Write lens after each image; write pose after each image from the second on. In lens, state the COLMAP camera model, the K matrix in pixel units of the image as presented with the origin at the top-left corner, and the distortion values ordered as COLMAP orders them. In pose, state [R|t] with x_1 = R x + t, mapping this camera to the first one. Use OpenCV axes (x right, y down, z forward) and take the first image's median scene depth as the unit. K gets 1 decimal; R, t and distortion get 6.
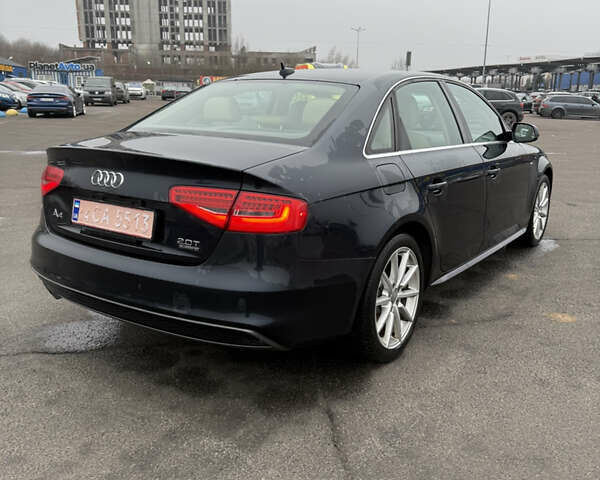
lens RADIAL K [[564.6, 0, 300.0], [0, 564.6, 240.0], [0, 0, 1]] dist [0.130614, -0.250575]
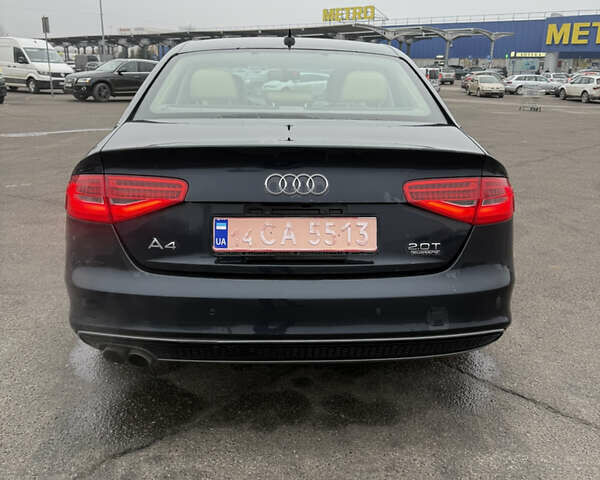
lens RADIAL K [[564.6, 0, 300.0], [0, 564.6, 240.0], [0, 0, 1]] dist [0.130614, -0.250575]
pose [[0.795746, -0.170519, 0.581129, -0.727706], [0.143287, 0.985310, 0.092913, -0.095948], [-0.588436, 0.009334, 0.808490, 0.376847]]
